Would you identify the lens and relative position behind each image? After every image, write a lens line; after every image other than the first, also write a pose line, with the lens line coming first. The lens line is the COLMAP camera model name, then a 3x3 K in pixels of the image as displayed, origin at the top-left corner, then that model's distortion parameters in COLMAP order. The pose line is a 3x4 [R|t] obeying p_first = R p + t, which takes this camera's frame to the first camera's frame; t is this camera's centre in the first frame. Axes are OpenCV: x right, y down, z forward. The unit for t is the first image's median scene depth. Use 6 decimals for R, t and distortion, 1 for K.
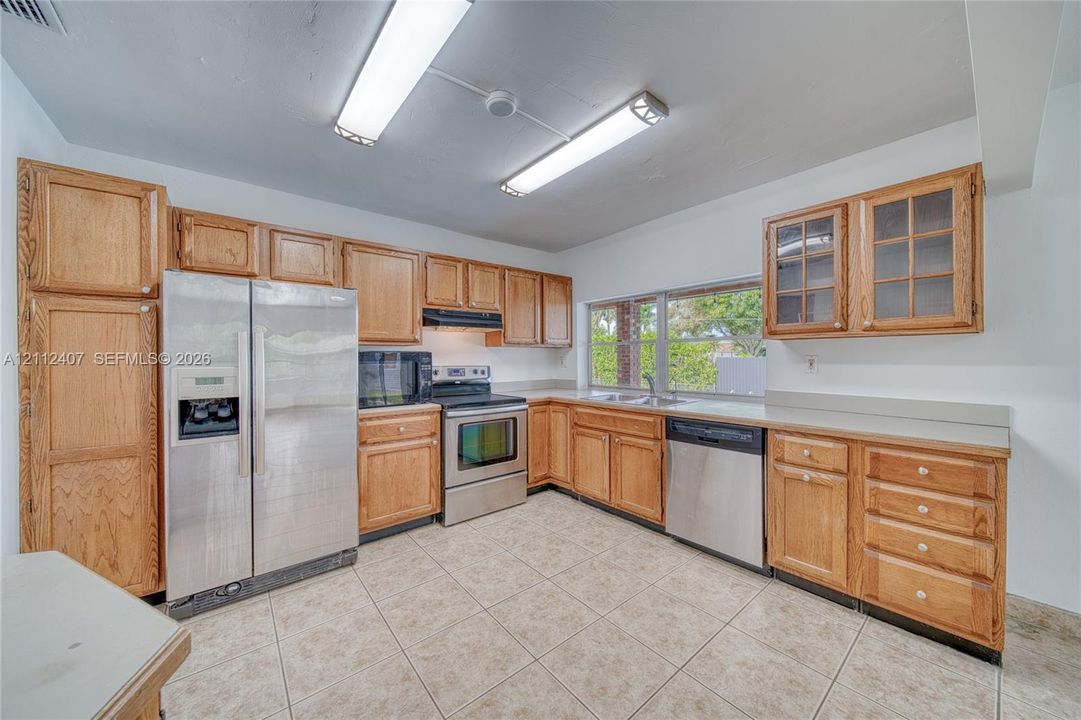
lens RADIAL K [[391.0, 0, 540.3], [0, 391.0, 358.8], [0, 0, 1]] dist [-0.000773, 0.000028]
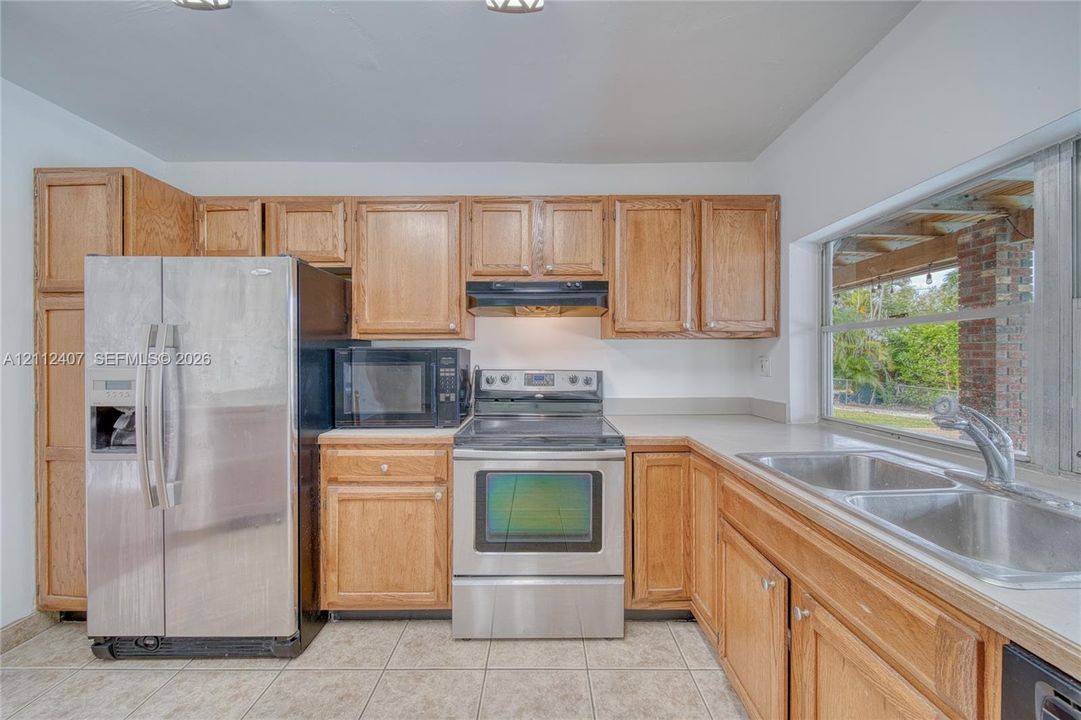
lens RADIAL K [[391.0, 0, 540.0], [0, 391.0, 358.3], [0, 0, 1]] dist [-0.000773, 0.000028]
pose [[0.768750, 0.006780, -0.639513, 0.203057], [-0.004488, 0.999976, 0.005207, -0.004203], [0.639533, -0.001133, 0.768763, 0.526877]]
